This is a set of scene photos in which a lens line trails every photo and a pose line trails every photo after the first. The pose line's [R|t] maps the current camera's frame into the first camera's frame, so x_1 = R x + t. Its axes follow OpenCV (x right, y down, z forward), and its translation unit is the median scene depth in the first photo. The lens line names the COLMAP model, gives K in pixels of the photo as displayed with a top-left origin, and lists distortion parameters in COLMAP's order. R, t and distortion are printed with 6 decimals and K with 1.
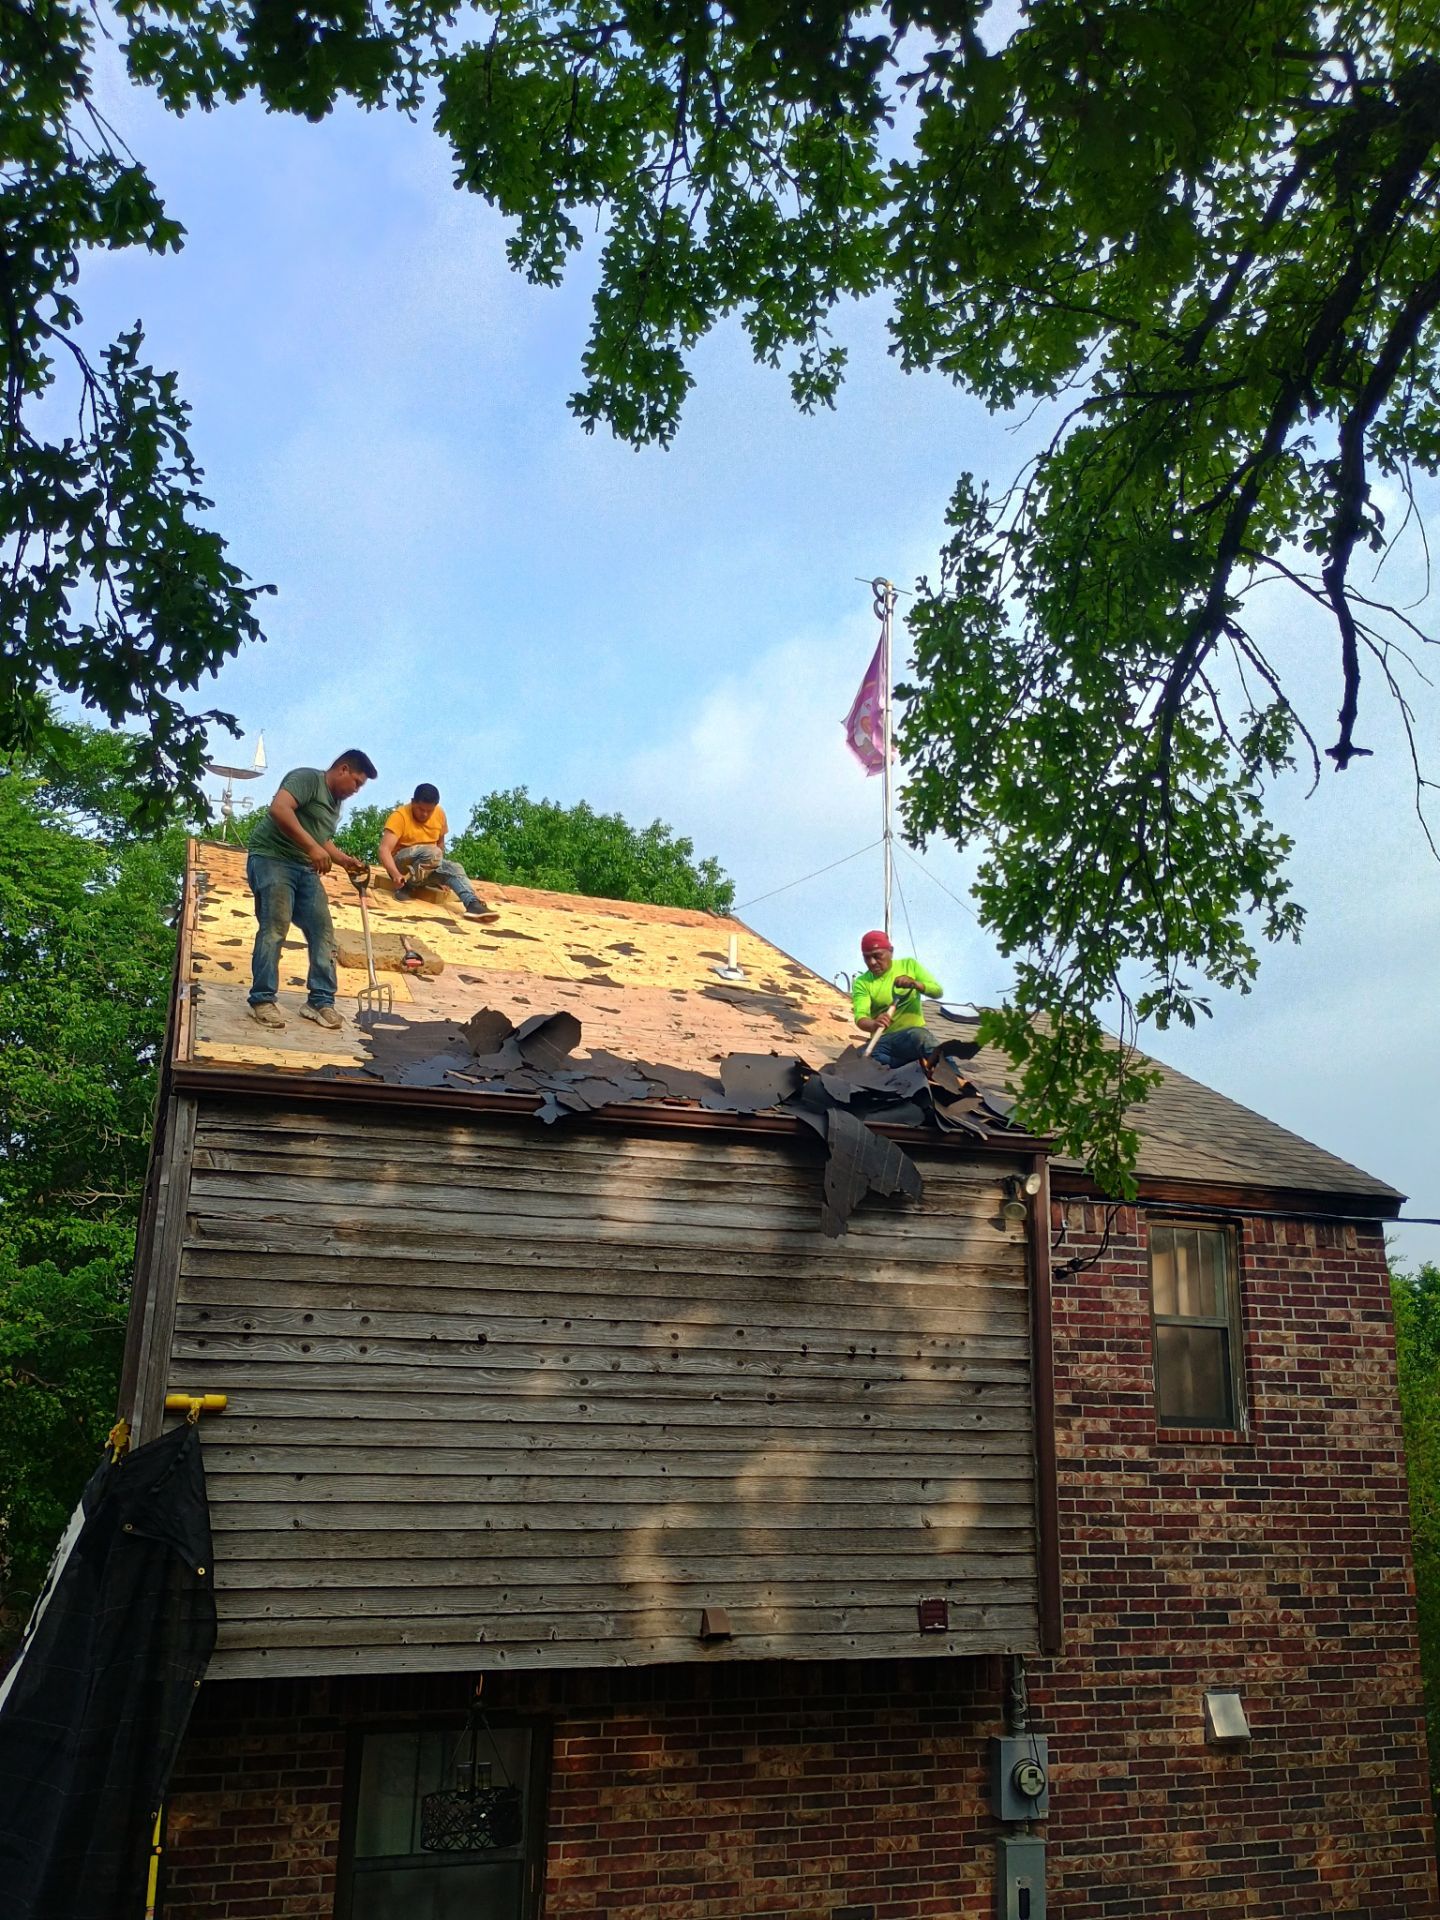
lens RADIAL K [[1664.5, 0, 710.6], [0, 1664.5, 968.6], [0, 0, 1]] dist [0.043409, -0.073090]
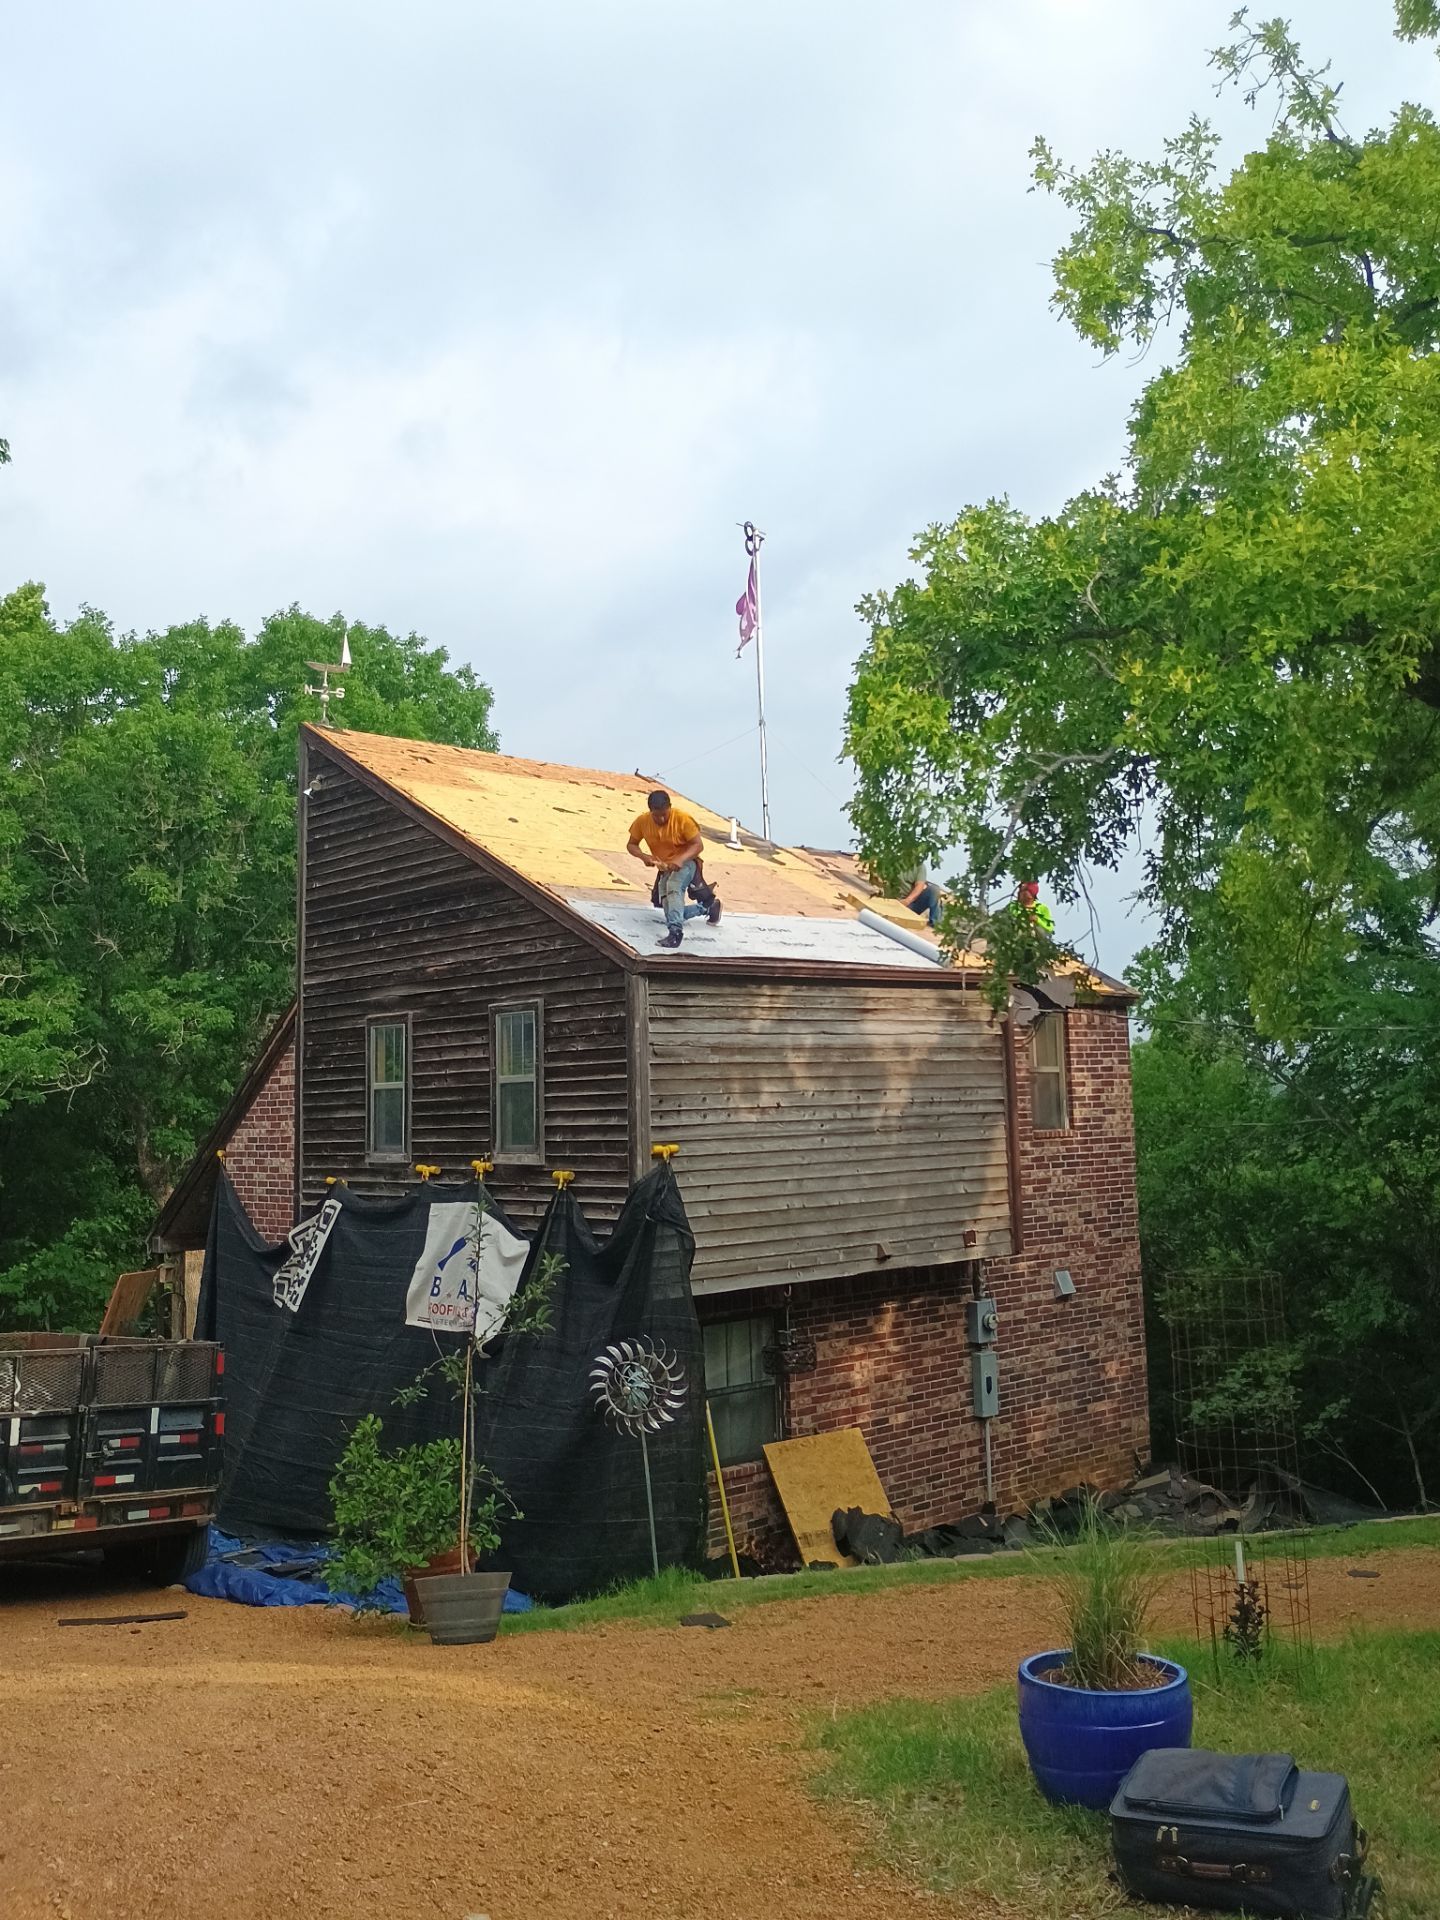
lens RADIAL K [[1718.6, 0, 722.1], [0, 1718.6, 931.9], [0, 0, 1]] dist [0.006974, 0.000090]
pose [[0.924323, -0.007721, 0.381532, -0.749455], [-0.054497, 0.986877, 0.151999, -0.195349], [-0.377699, -0.161288, 0.911773, -0.505747]]
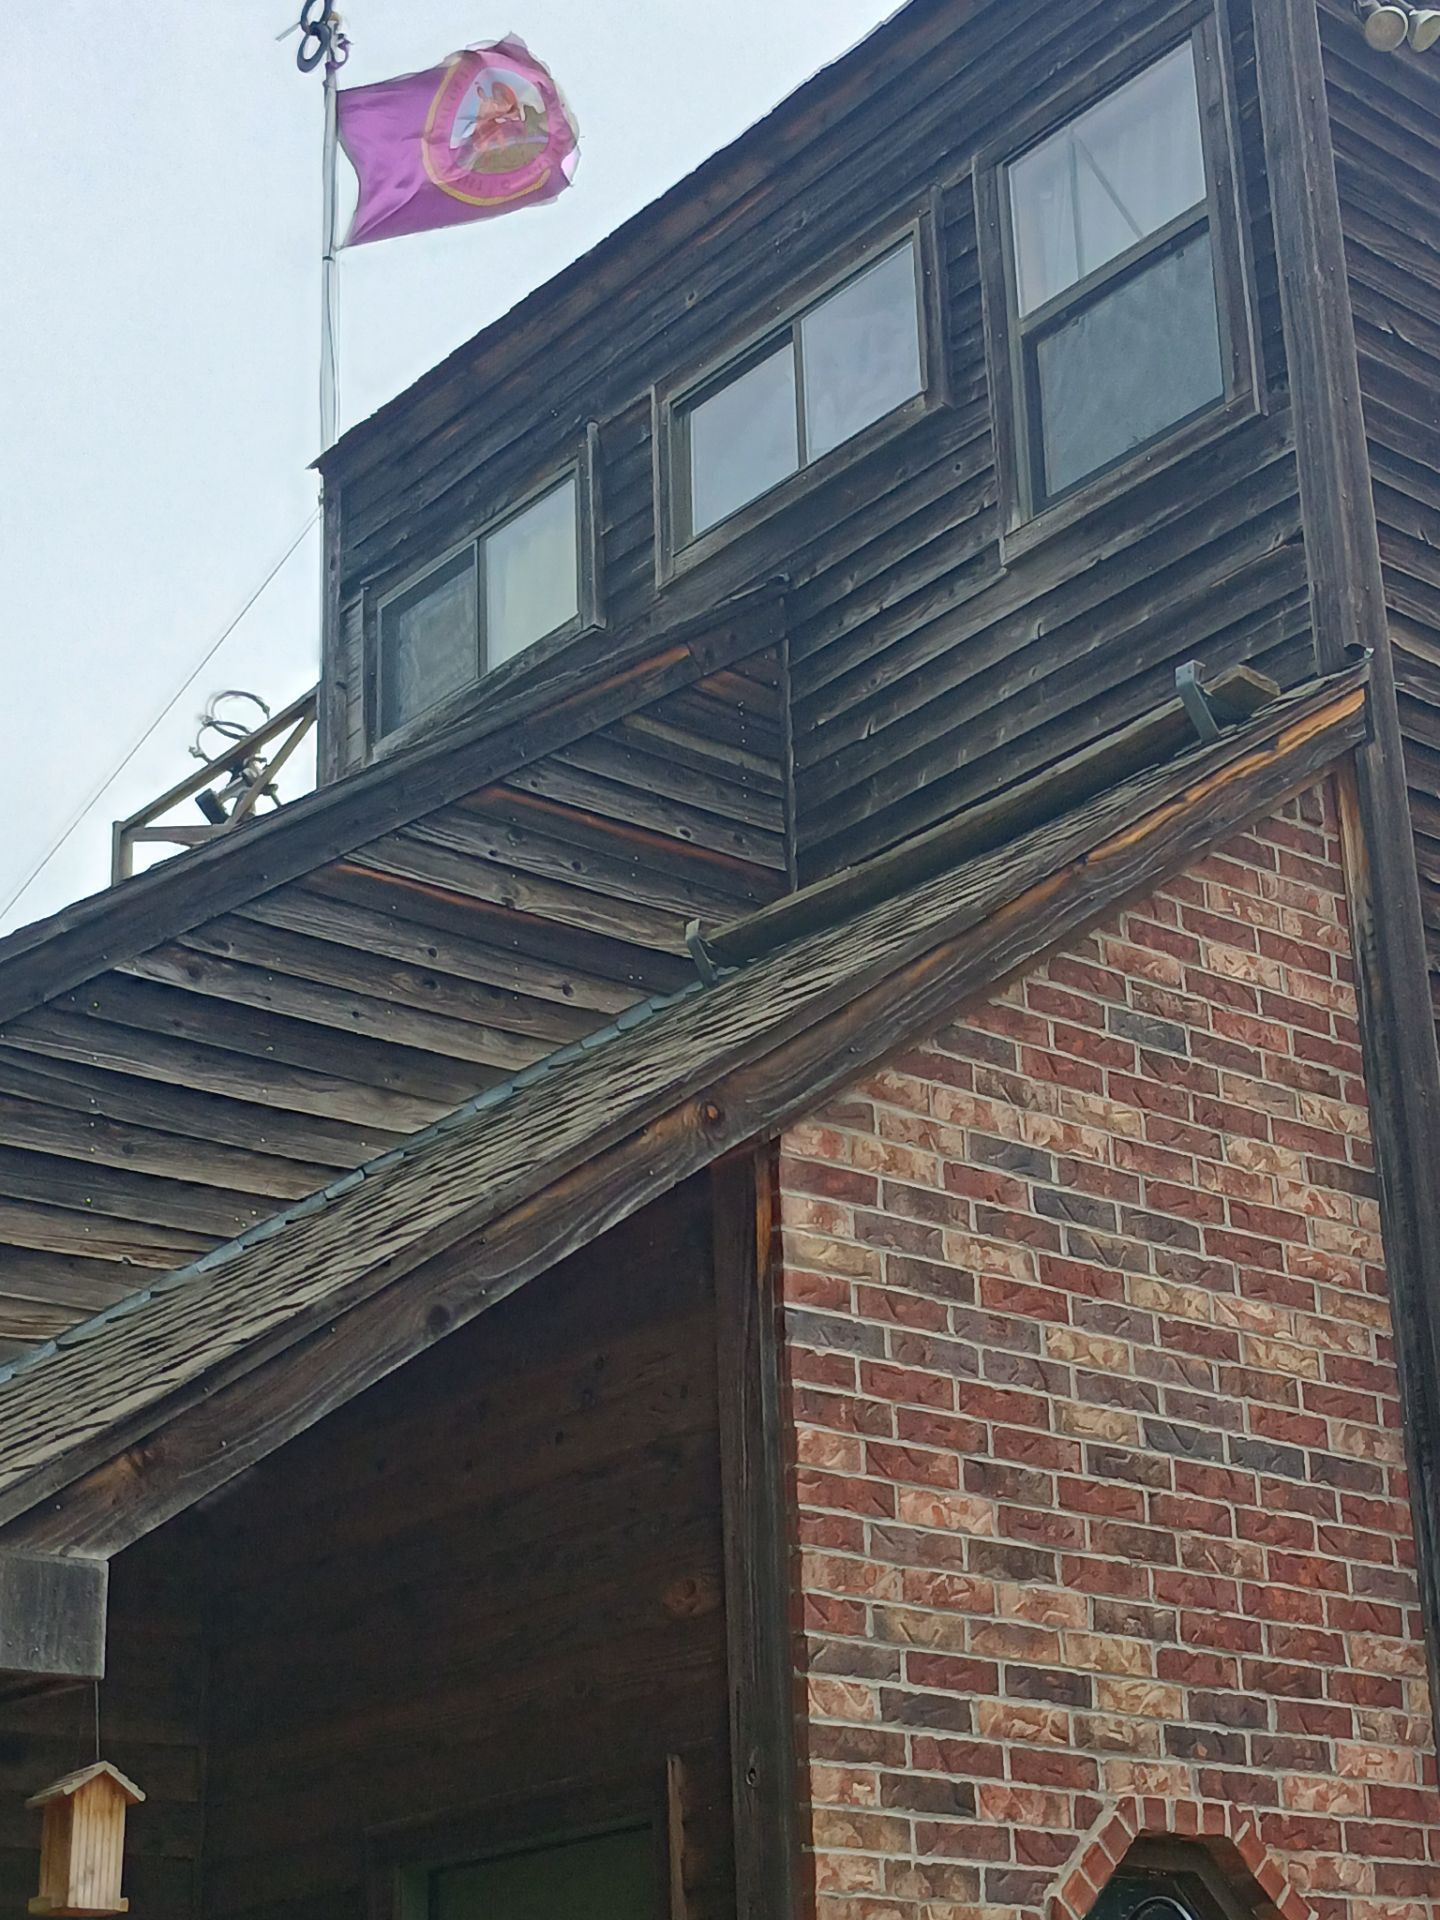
lens RADIAL K [[3303.2, 0, 811.4], [0, 3303.2, 983.5], [0, 0, 1]] dist [0.053345, -0.060120]
pose [[-0.359802, 0.346231, 0.866410, -1.118460], [-0.213652, 0.873353, -0.437730, 0.645549], [-0.908238, -0.342606, -0.240261, 1.636877]]
